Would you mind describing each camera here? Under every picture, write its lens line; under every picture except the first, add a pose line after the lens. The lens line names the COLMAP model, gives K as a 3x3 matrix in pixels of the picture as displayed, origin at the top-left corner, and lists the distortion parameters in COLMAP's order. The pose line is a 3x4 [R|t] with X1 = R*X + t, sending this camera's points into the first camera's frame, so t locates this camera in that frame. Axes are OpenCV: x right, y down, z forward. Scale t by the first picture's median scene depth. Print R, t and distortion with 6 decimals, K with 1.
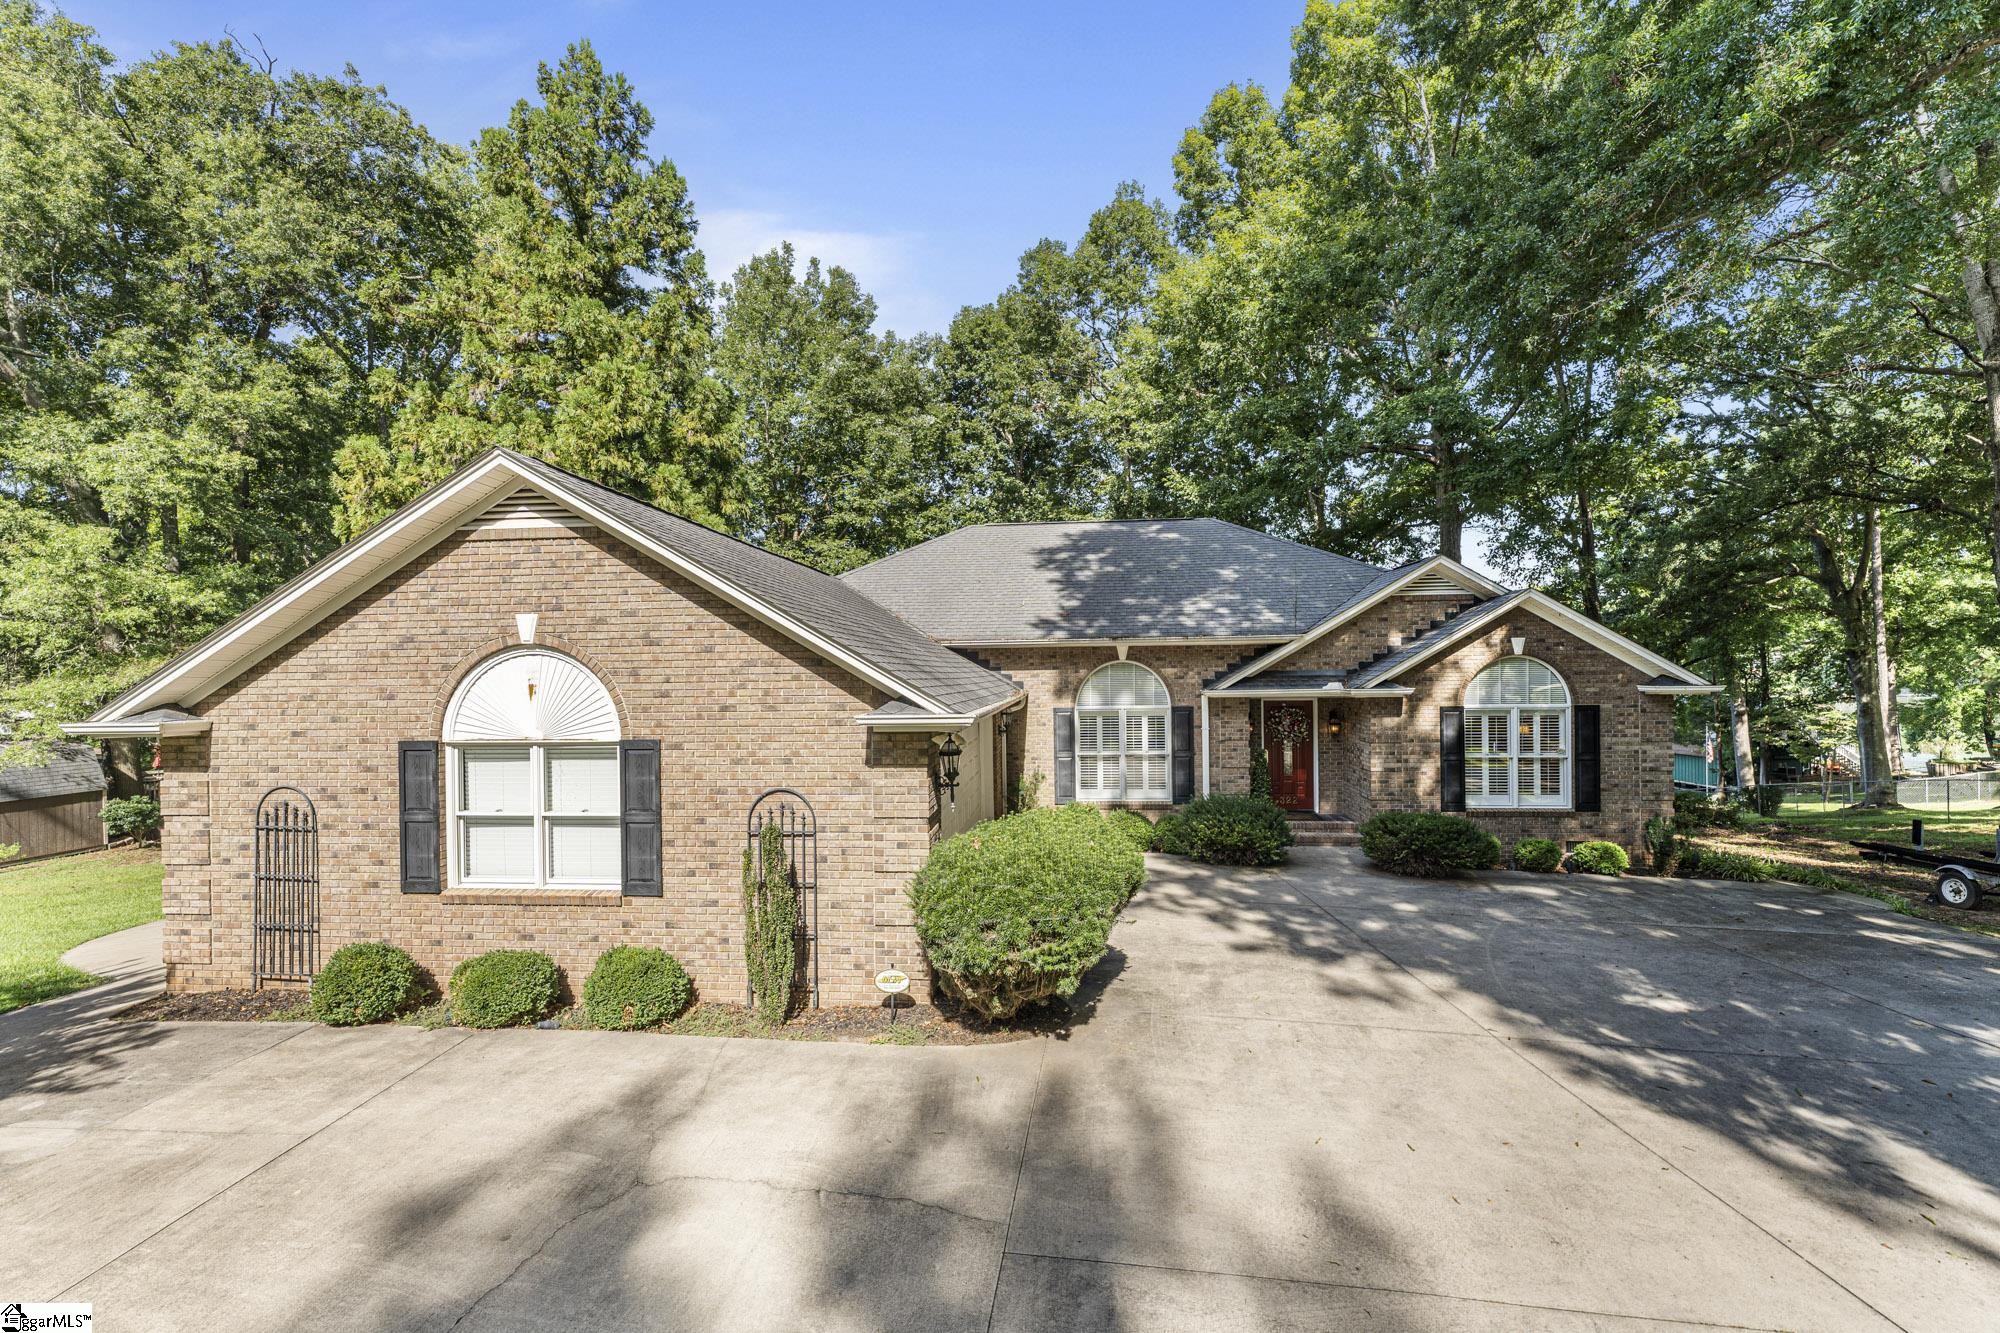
lens RADIAL K [[815.0, 0, 1007.5], [0, 815.0, 672.6], [0, 0, 1]] dist [0.004157, 0.000118]
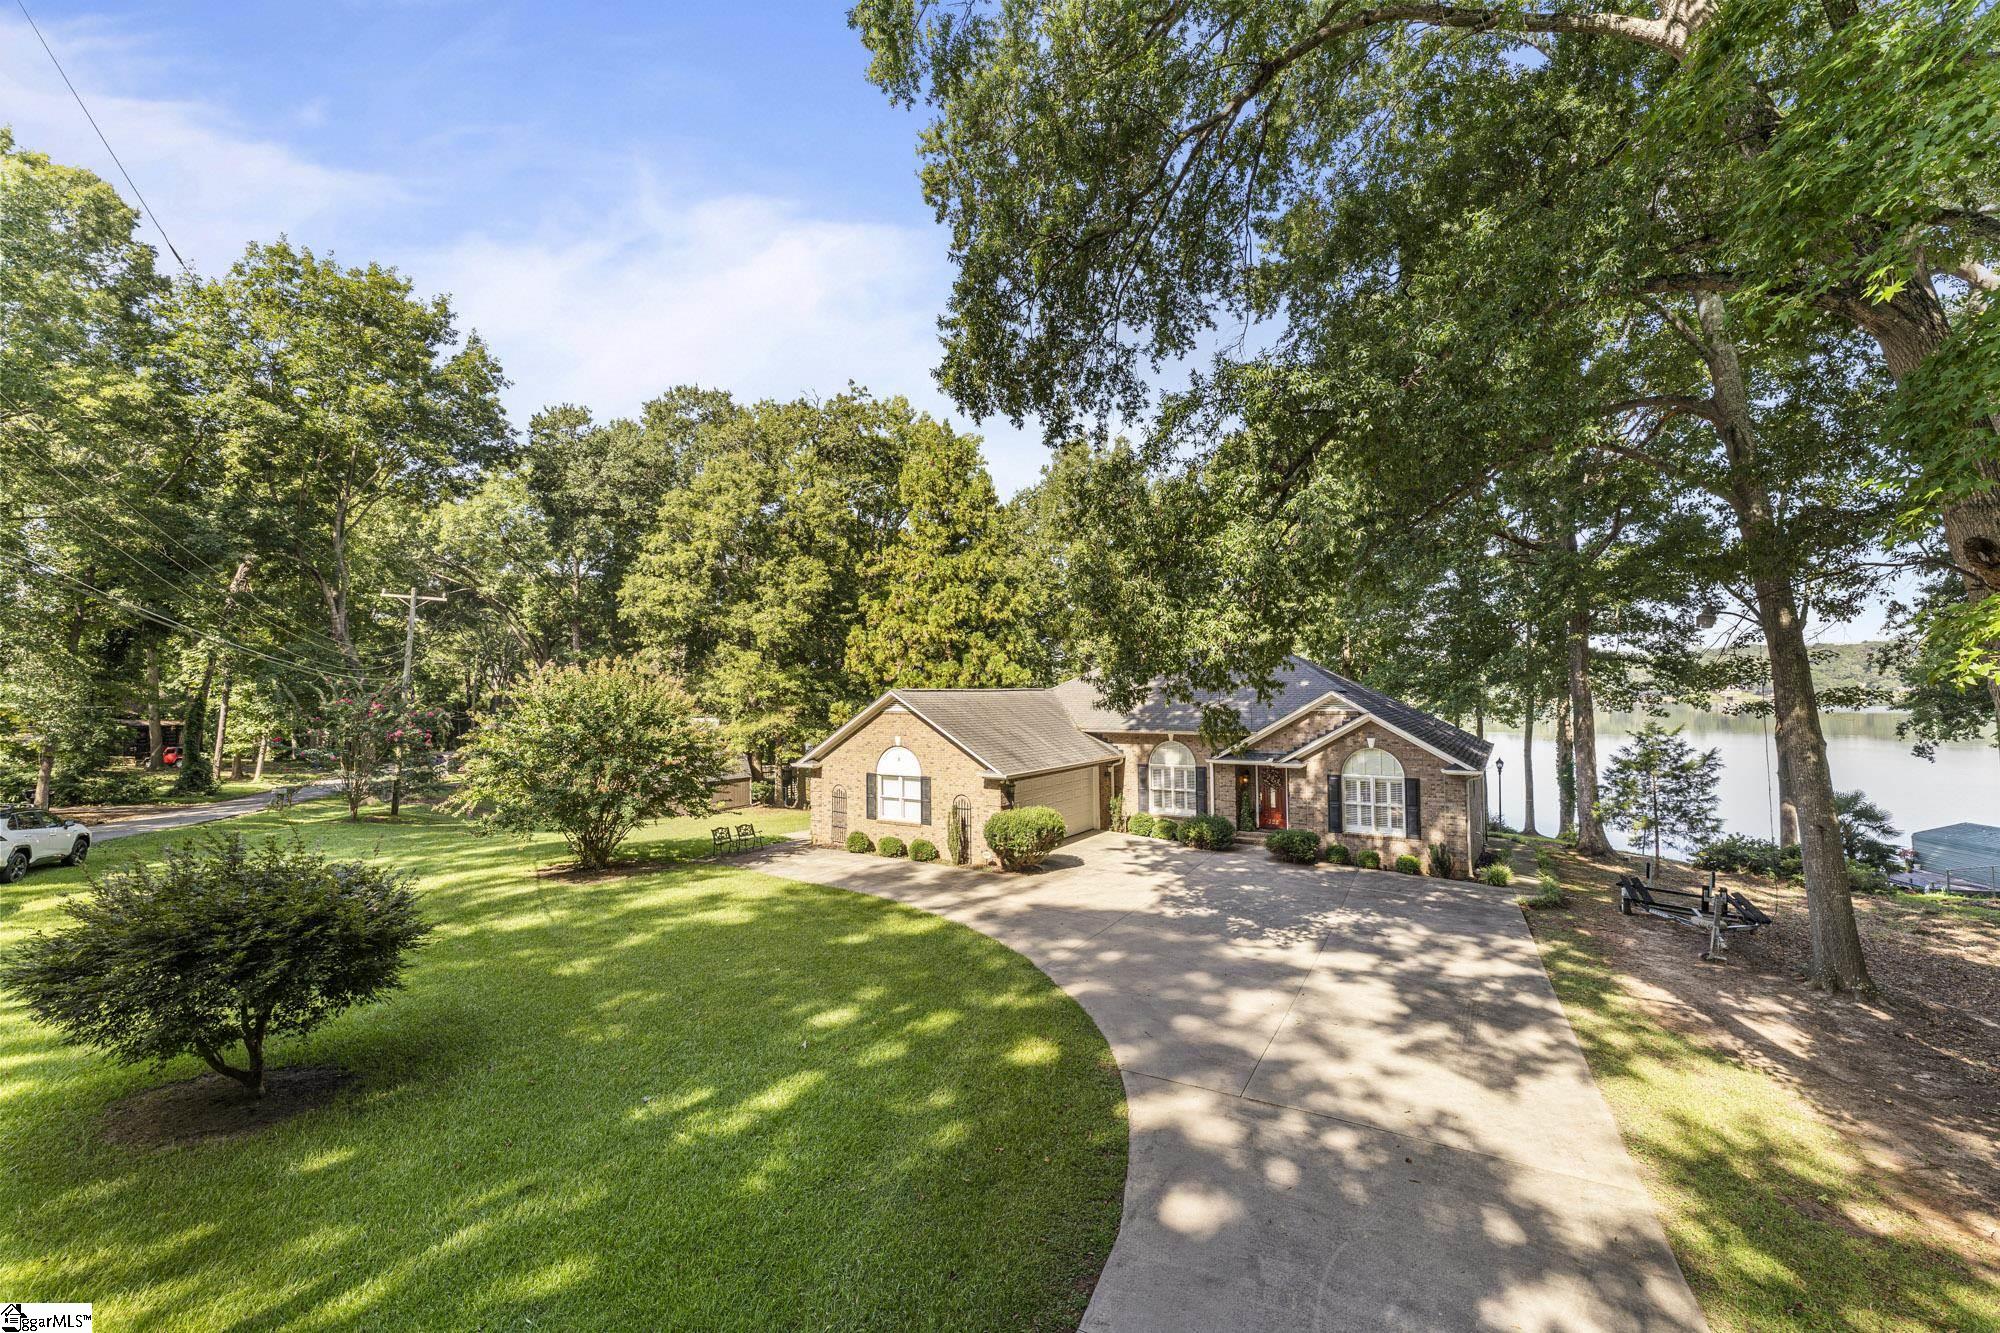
lens RADIAL K [[815.0, 0, 996.3], [0, 815.0, 657.4], [0, 0, 1]] dist [0.004157, 0.000118]
pose [[0.882063, -0.015829, -0.470865, 0.668258], [-0.002273, 0.999281, -0.037851, -0.135082], [0.471125, 0.034457, 0.881393, -0.874508]]
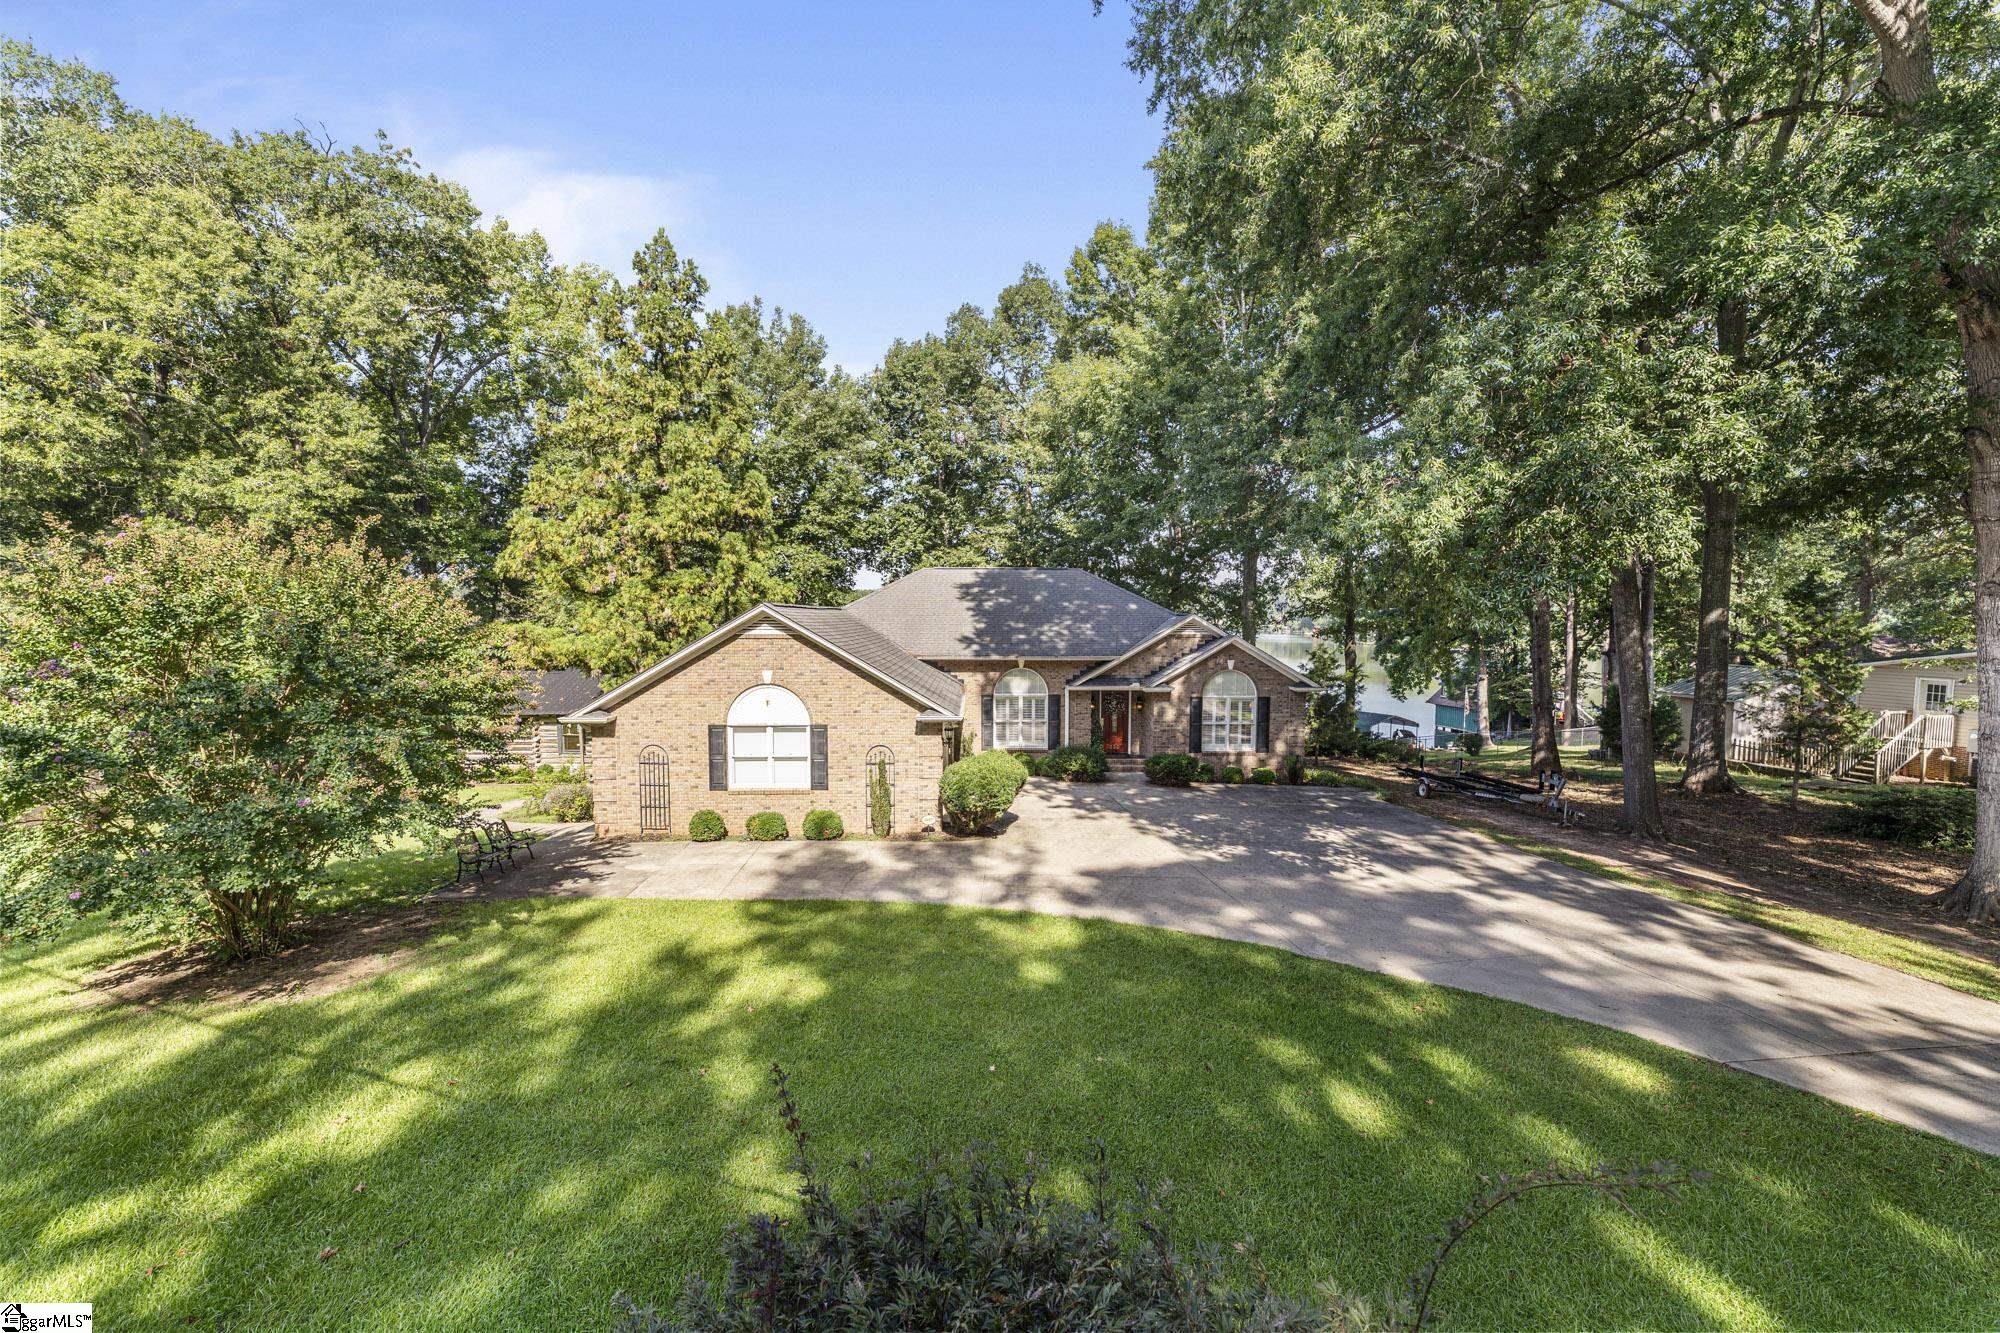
lens RADIAL K [[815.0, 0, 1014.2], [0, 815.0, 666.4], [0, 0, 1]] dist [0.004157, 0.000118]
pose [[0.991433, 0.007765, 0.130382, -0.098512], [-0.015524, 0.998161, 0.058595, -0.116375], [-0.129687, -0.060117, 0.989731, -0.702059]]
